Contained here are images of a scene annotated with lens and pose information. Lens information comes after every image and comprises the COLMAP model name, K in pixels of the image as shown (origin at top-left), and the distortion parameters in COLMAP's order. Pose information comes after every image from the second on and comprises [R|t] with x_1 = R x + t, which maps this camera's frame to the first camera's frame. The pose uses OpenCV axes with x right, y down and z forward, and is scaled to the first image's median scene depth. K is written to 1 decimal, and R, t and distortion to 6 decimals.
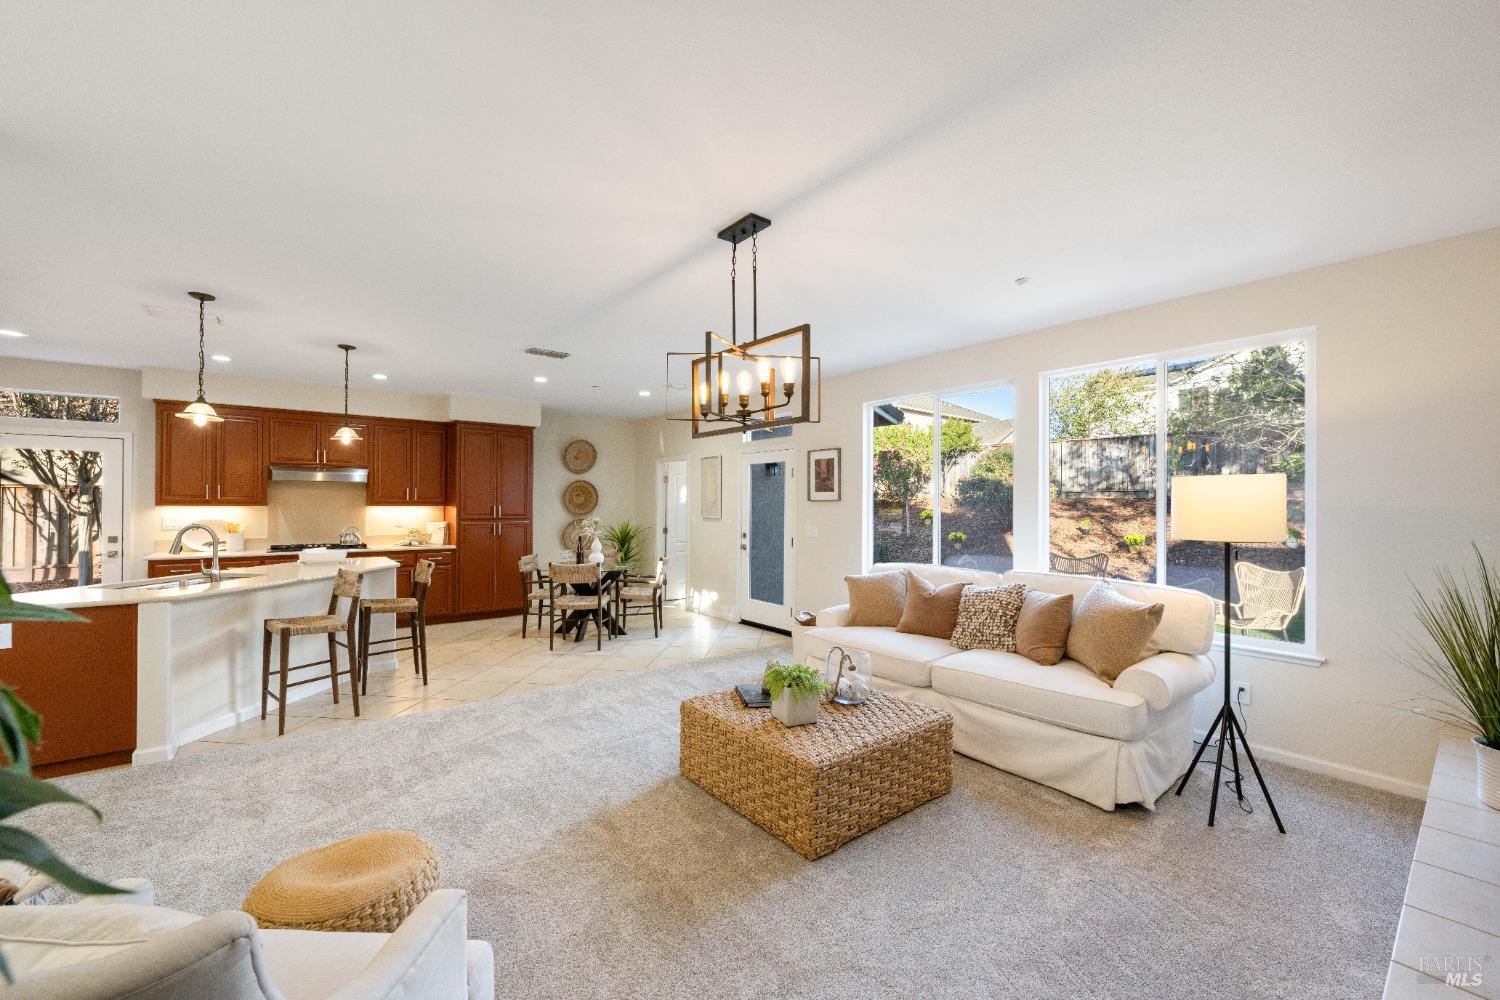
lens RADIAL K [[597.1, 0, 755.3], [0, 597.1, 501.9], [0, 0, 1]] dist [-0.000842, 0.000002]
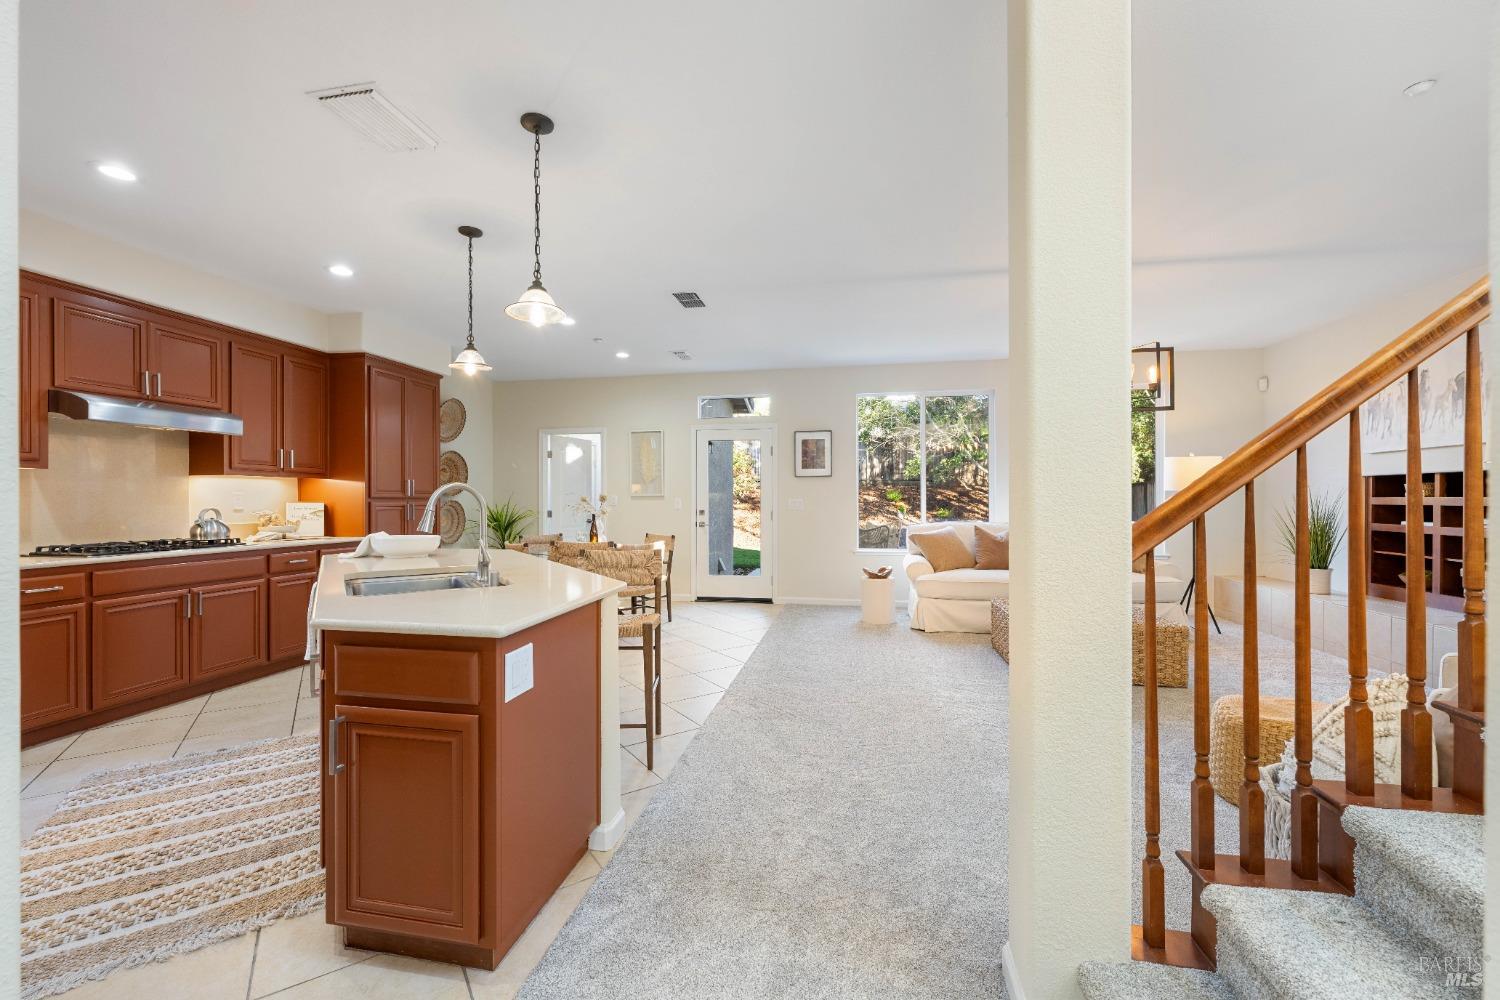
lens RADIAL K [[604.2, 0, 744.6], [0, 604.2, 500.8], [0, 0, 1]] dist [0.000076, 0.000112]
pose [[0.757264, -0.008666, 0.653051, -0.735335], [0.004043, 0.999955, 0.008581, 0.033889], [-0.653096, -0.003857, 0.757265, 0.226434]]
